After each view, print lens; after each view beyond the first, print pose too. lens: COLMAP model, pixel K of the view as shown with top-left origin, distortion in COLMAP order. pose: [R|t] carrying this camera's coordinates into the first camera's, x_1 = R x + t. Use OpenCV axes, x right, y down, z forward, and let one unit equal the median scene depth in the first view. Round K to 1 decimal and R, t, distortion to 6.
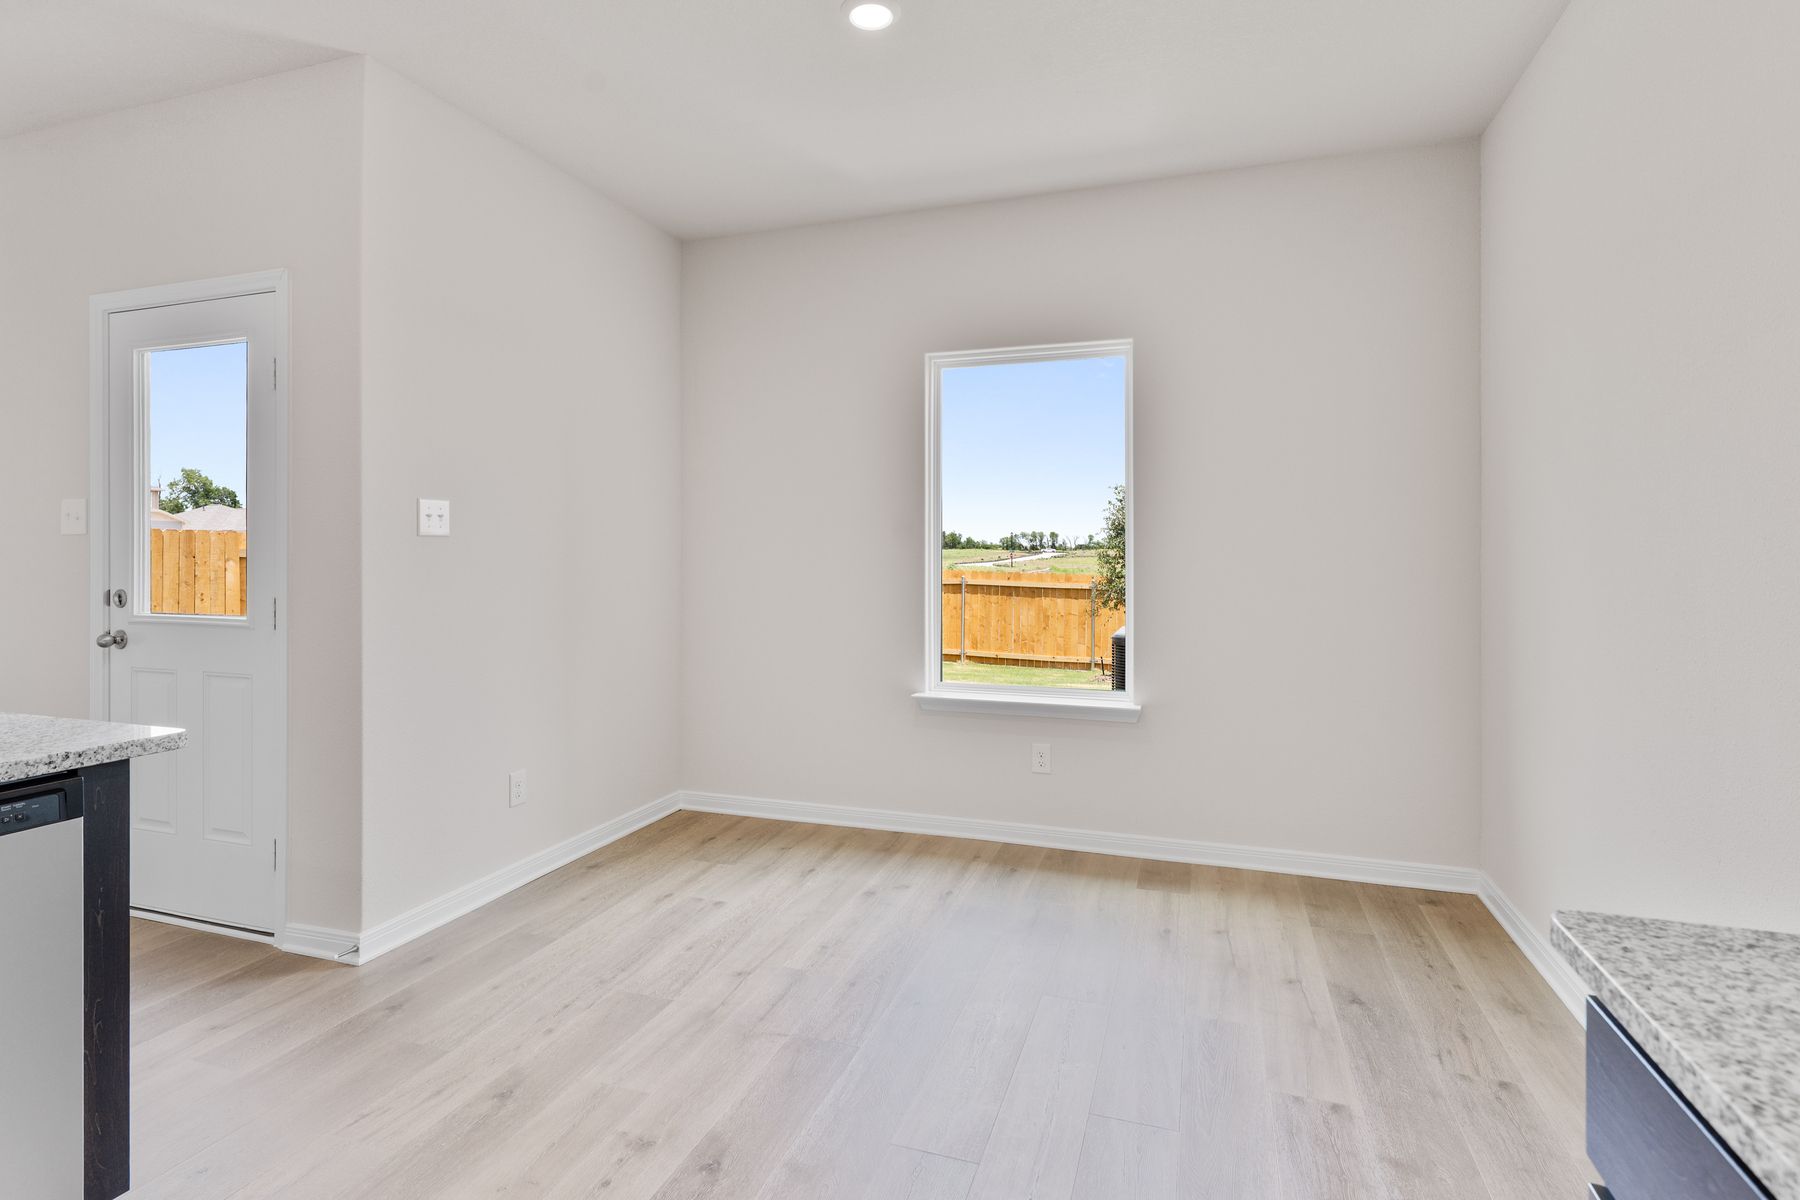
lens RADIAL K [[889.2, 0, 896.6], [0, 889.2, 551.2], [0, 0, 1]] dist [-0.000656, -0.000122]
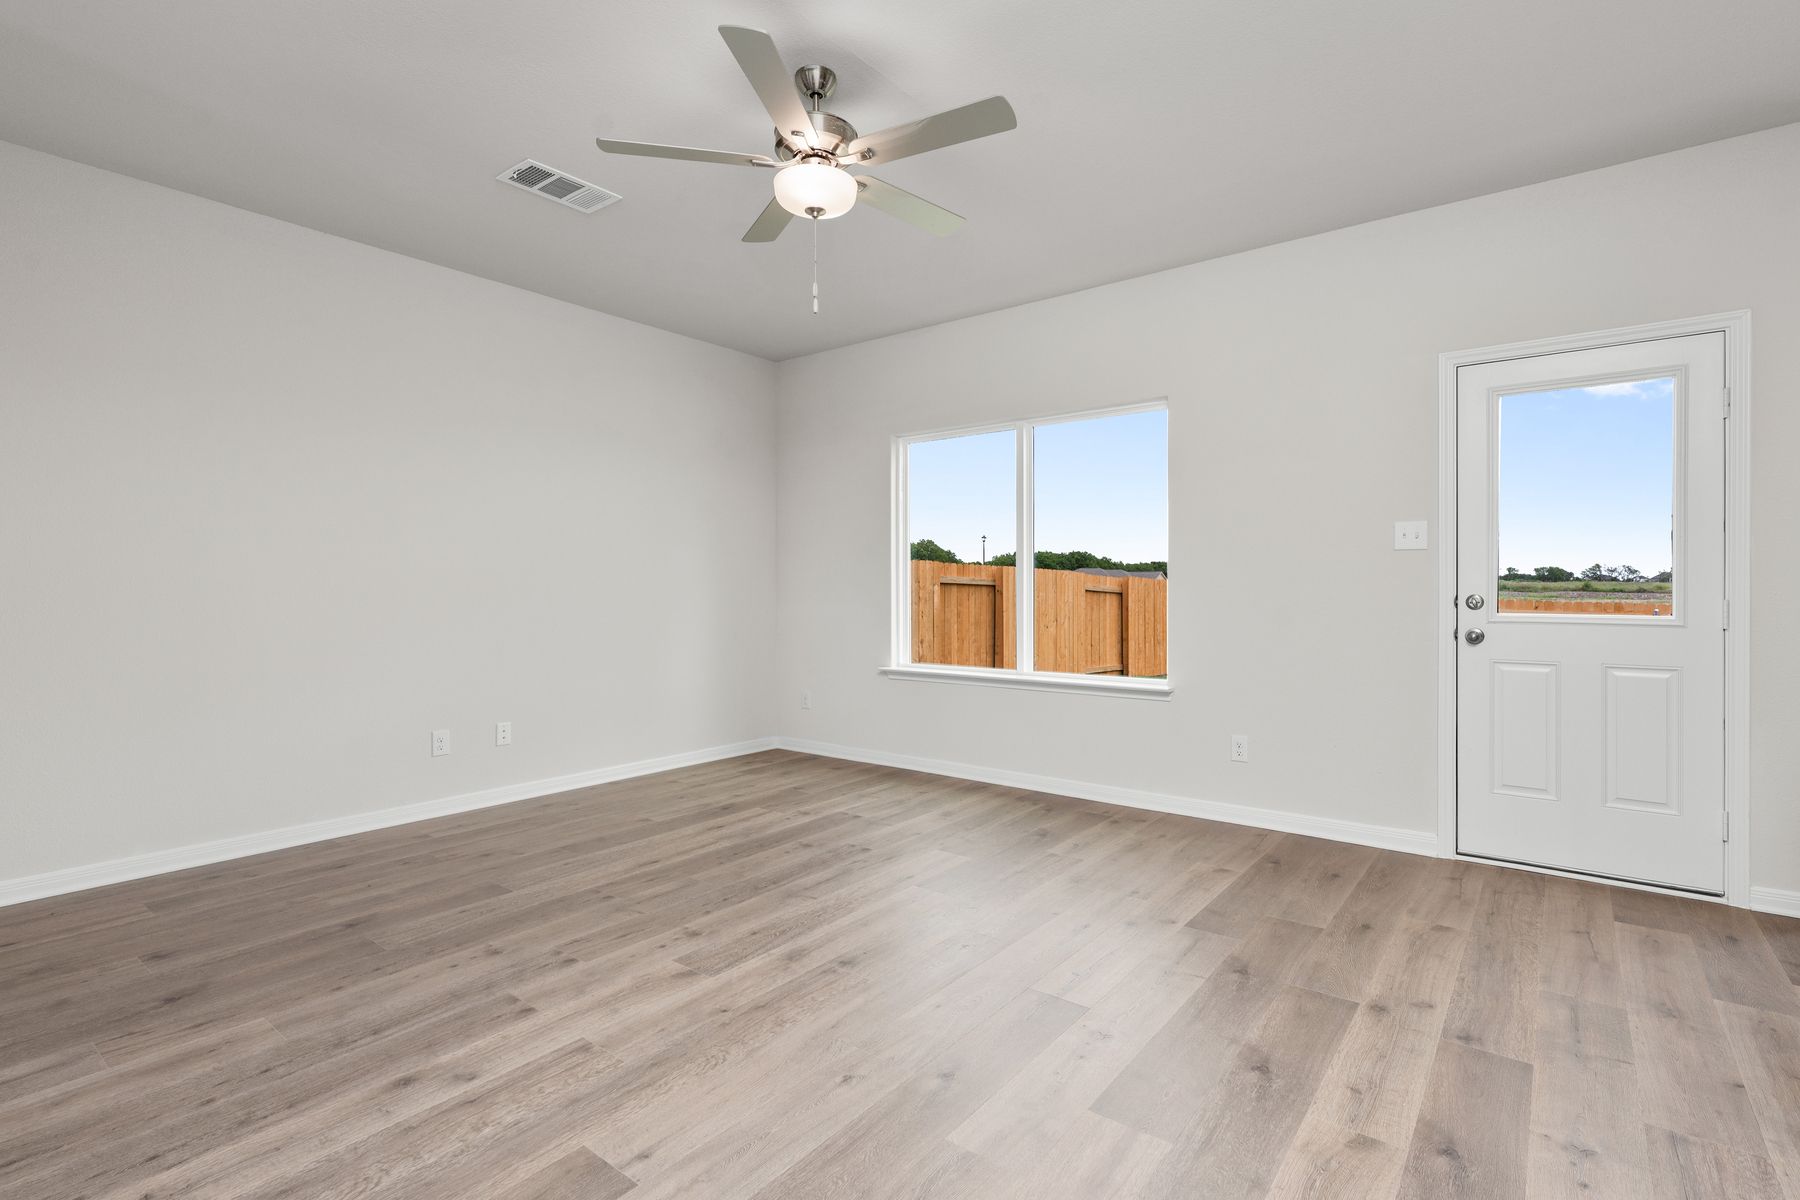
lens RADIAL K [[833.3, 0, 886.0], [0, 833.3, 591.3], [0, 0, 1]] dist [-0.001497, 0.000001]
pose [[0.939167, 0.001567, -0.343458, -1.206612], [0.001268, 0.999967, 0.008029, 0.026281], [0.343460, -0.007977, 0.939134, -0.327630]]
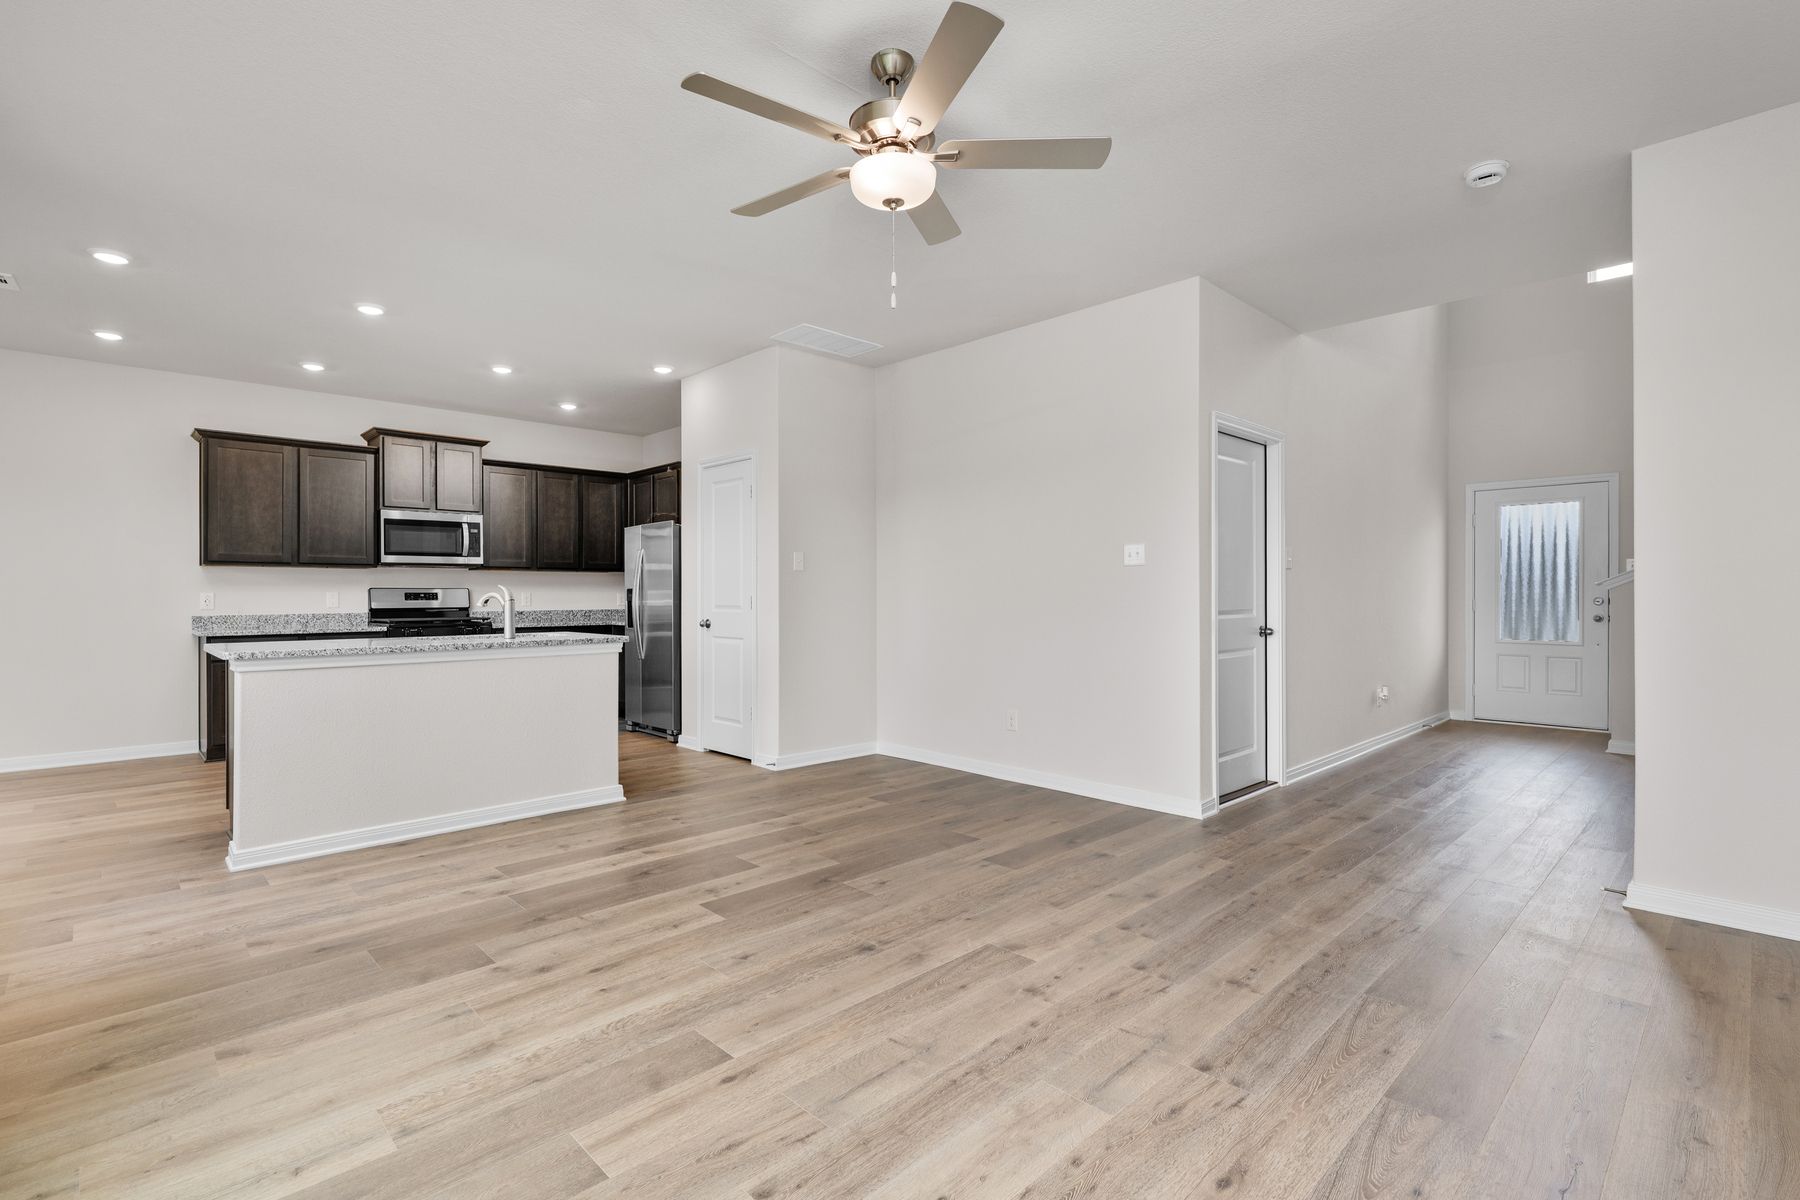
lens RADIAL K [[833.3, 0, 886.0], [0, 833.3, 591.3], [0, 0, 1]] dist [-0.001497, 0.000001]
pose [[-0.887662, 0.004150, 0.460477, -1.937124], [0.000500, 0.999967, -0.008049, 0.033127], [-0.460496, -0.006915, -0.887635, 1.178446]]
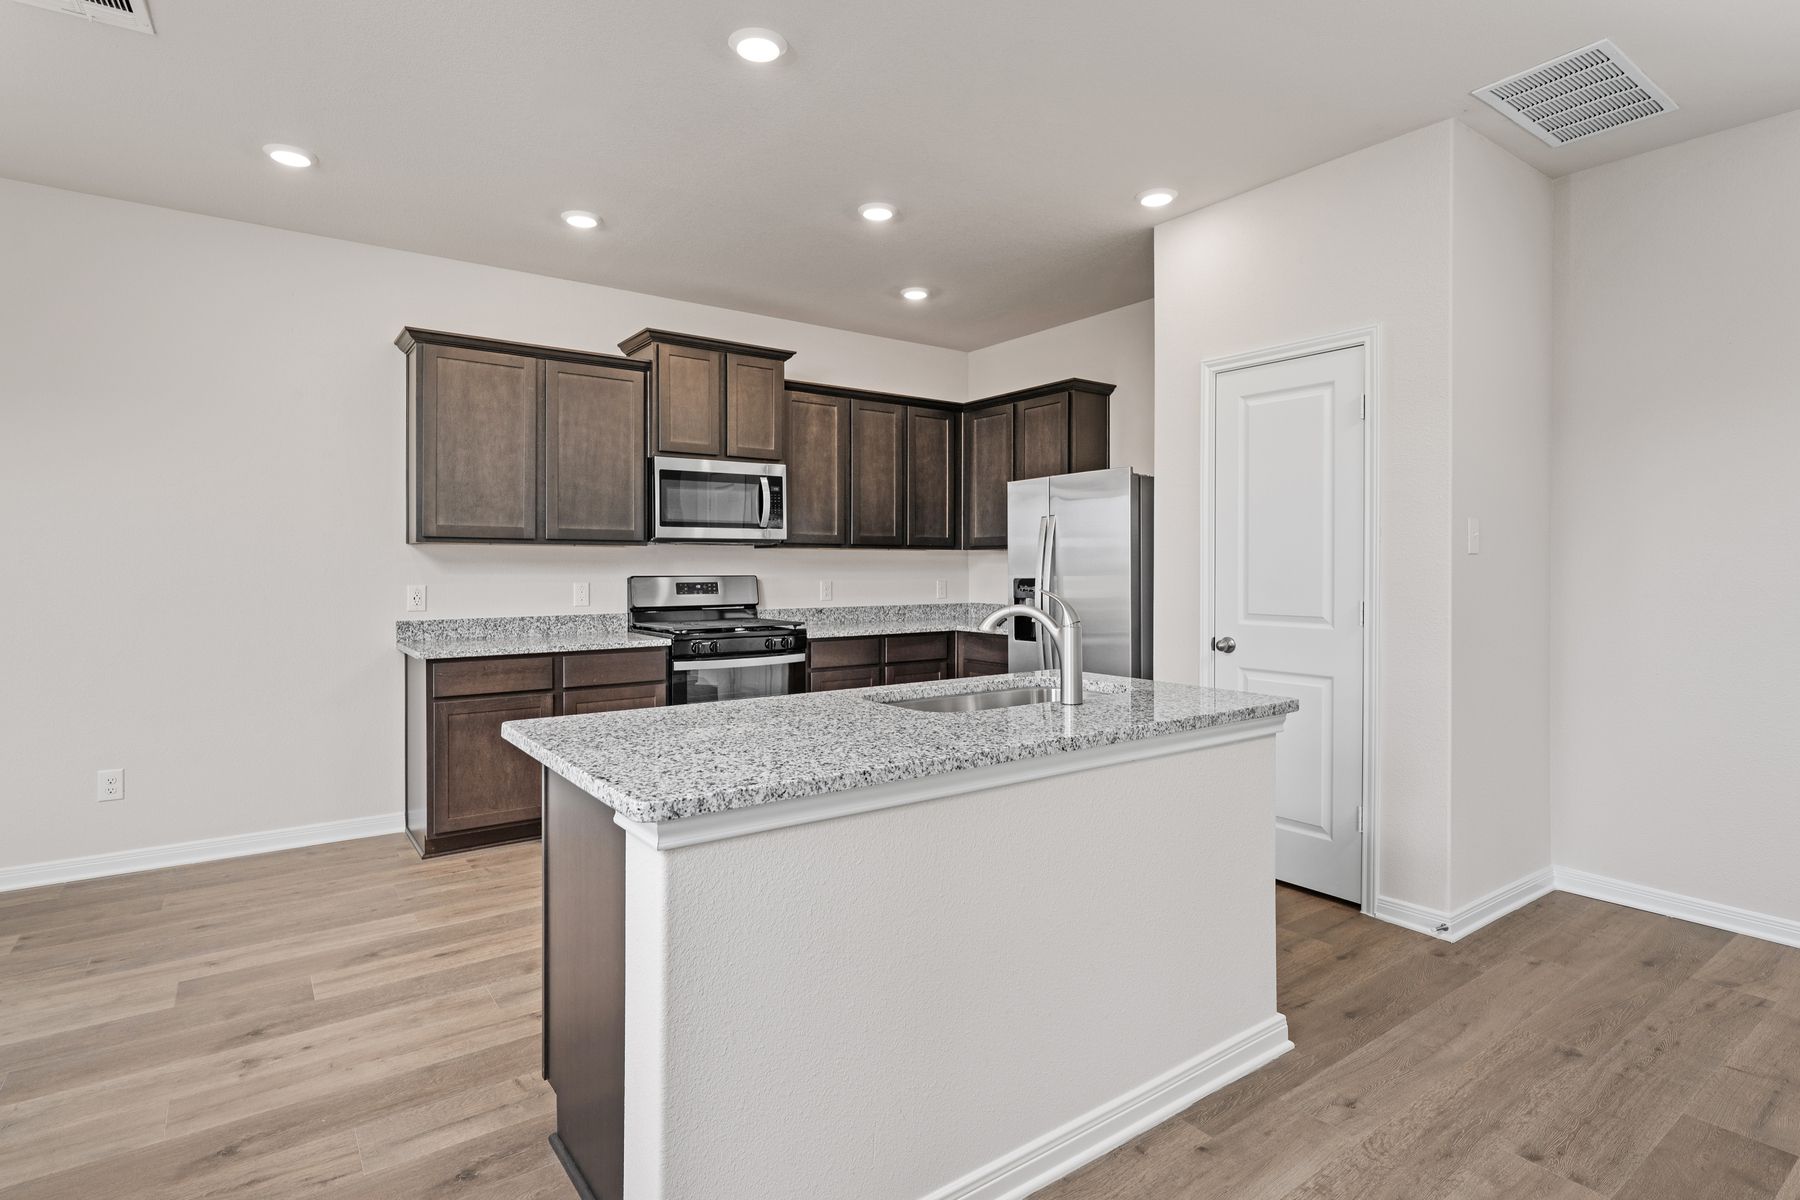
lens RADIAL K [[905.7, 0, 891.0], [0, 905.7, 569.0], [0, 0, 1]] dist [-0.000111, 0.000075]
pose [[-0.816671, -0.001166, 0.577102, -1.012294], [-0.002603, 0.999995, -0.001663, -0.004218], [-0.577097, -0.002860, -0.816670, 0.889155]]
